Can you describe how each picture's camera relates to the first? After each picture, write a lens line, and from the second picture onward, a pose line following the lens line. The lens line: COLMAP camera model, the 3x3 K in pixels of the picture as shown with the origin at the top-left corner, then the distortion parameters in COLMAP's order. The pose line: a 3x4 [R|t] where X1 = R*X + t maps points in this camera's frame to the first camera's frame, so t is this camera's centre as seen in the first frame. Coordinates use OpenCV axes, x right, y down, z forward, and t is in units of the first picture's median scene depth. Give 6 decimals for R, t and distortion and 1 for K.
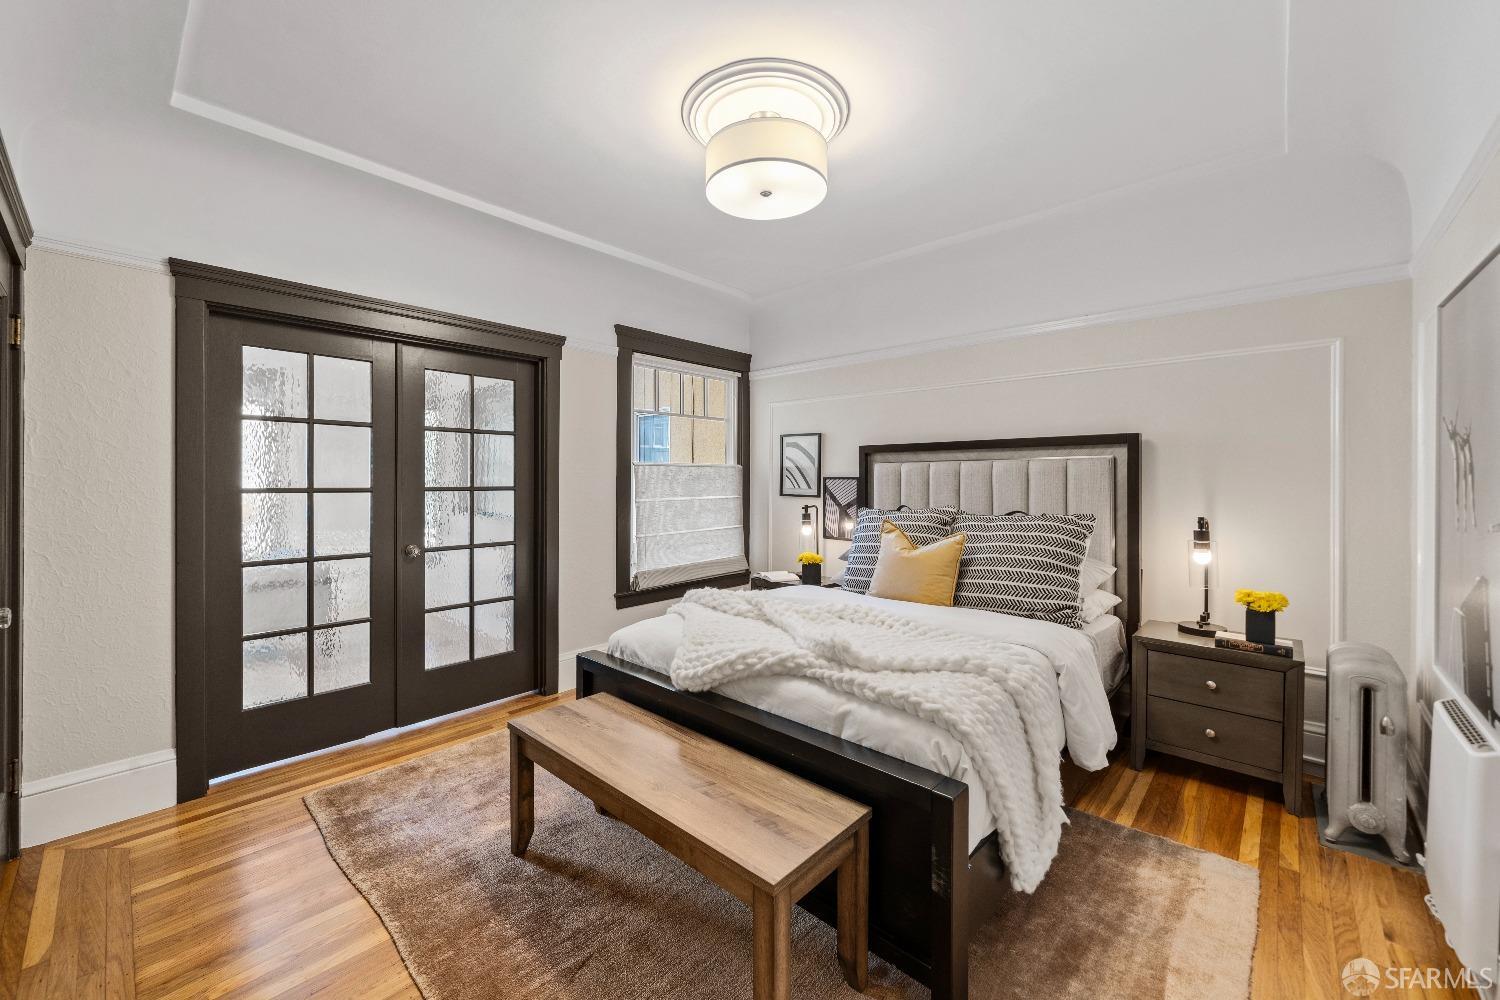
lens RADIAL K [[585.1, 0, 742.1], [0, 585.1, 484.1], [0, 0, 1]] dist [0.001101, 0.000288]
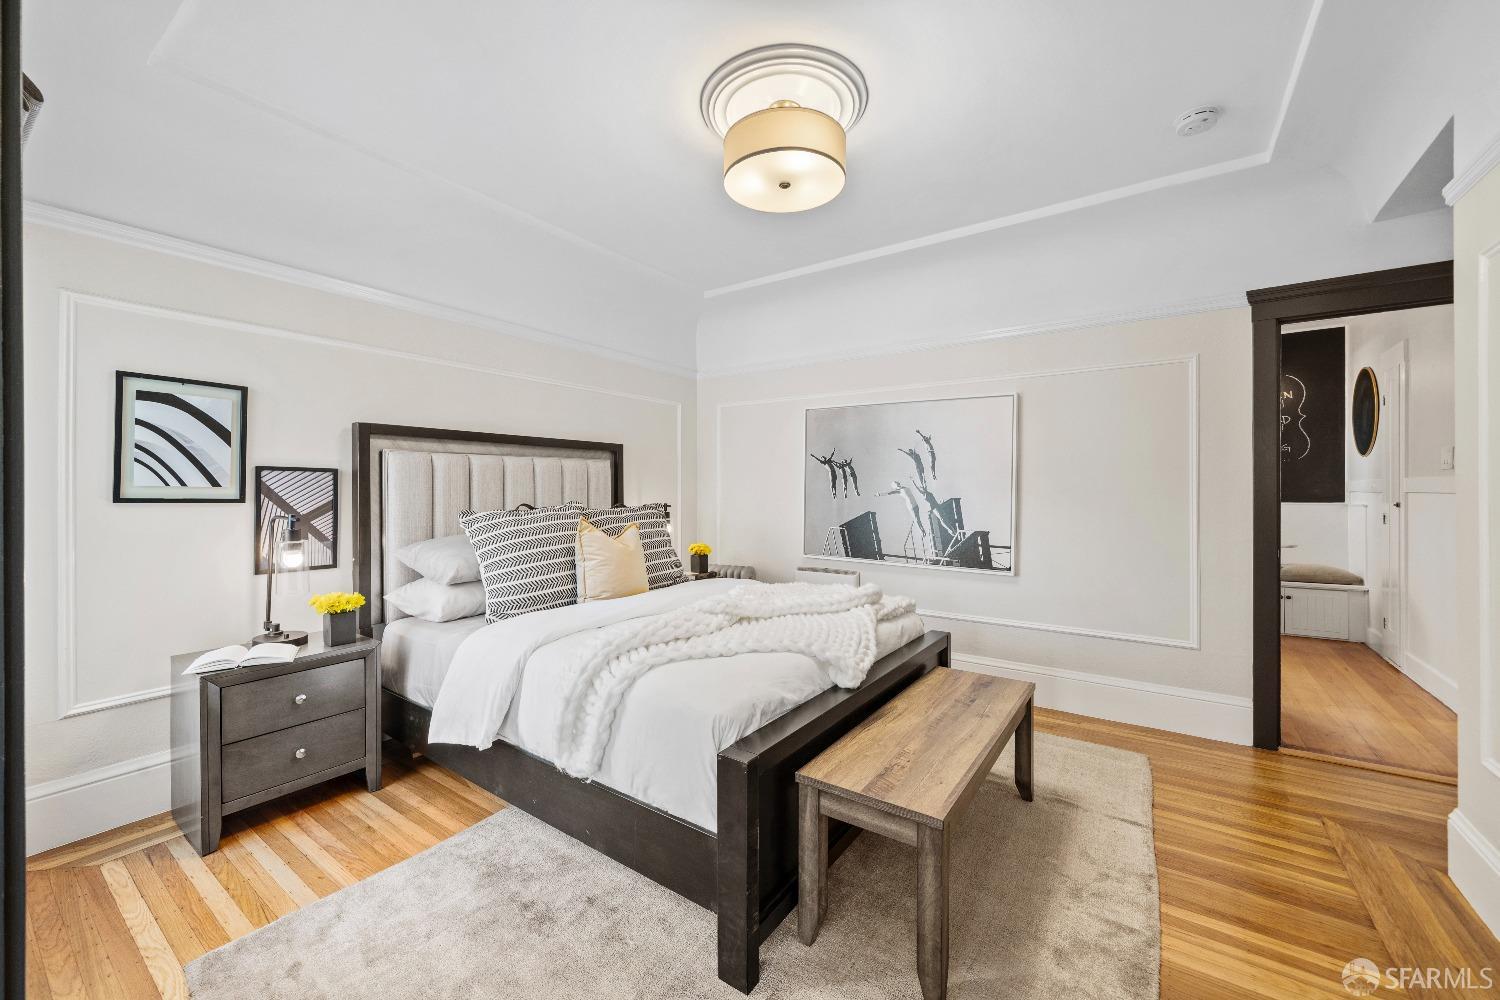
lens RADIAL K [[582.4, 0, 740.0], [0, 582.4, 491.6], [0, 0, 1]] dist [-0.002451, -0.000069]
pose [[-0.116522, 0.003450, 0.993182, -0.488346], [0.010513, 0.999942, -0.002240, 0.019440], [-0.993133, 0.010180, -0.116551, 0.623080]]
